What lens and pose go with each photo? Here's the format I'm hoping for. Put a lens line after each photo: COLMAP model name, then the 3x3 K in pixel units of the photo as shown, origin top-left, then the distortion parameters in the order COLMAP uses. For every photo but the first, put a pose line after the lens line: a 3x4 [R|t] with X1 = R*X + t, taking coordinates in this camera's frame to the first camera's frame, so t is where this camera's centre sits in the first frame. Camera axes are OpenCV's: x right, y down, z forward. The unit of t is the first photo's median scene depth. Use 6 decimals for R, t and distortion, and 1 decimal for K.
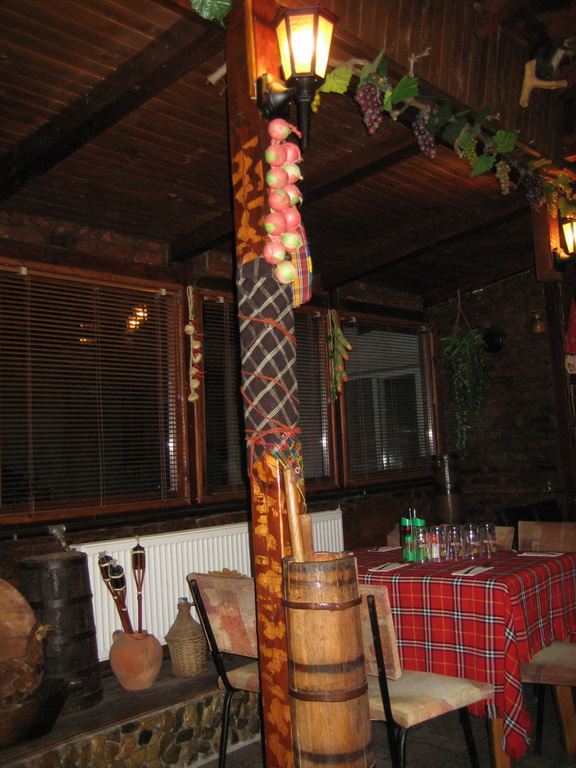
lens RADIAL K [[812.8, 0, 288.0], [0, 812.8, 384.0], [0, 0, 1]] dist [-0.178530, 0.264839]
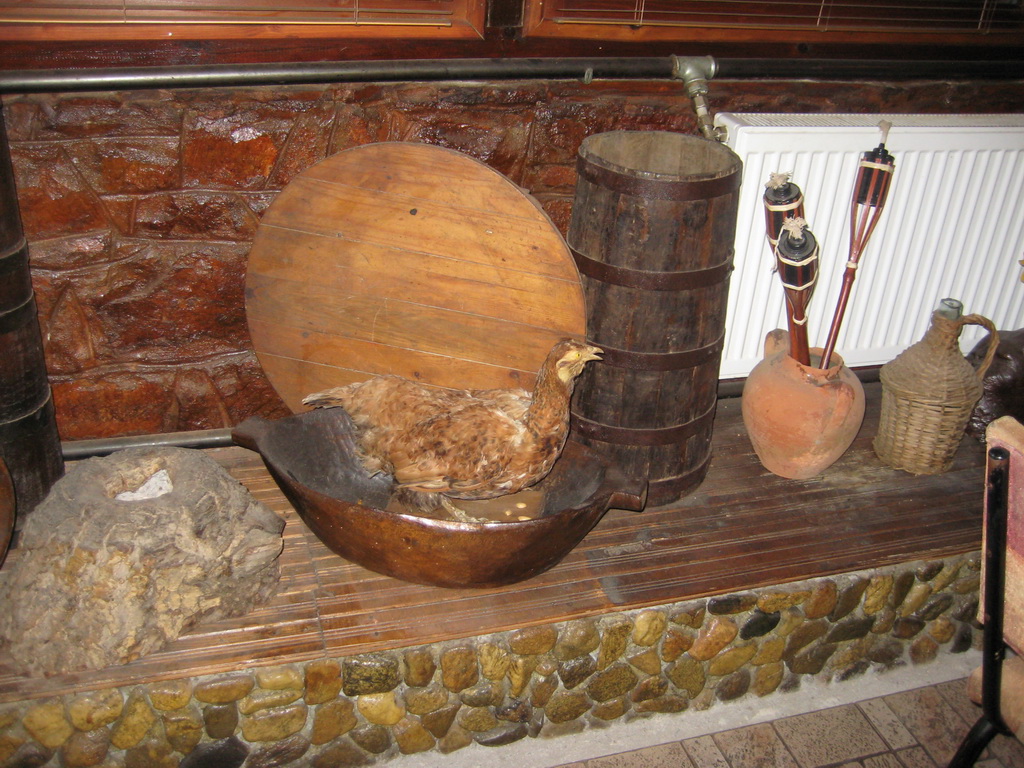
lens RADIAL K [[1083.8, 0, 512.0], [0, 1083.8, 384.0], [0, 0, 1]] dist [-0.178530, 0.264839]
pose [[0.851986, 0.355943, -0.383959, -0.057163], [-0.079315, 0.812638, 0.577347, 0.003855], [0.517522, -0.461438, 0.720588, 0.271459]]
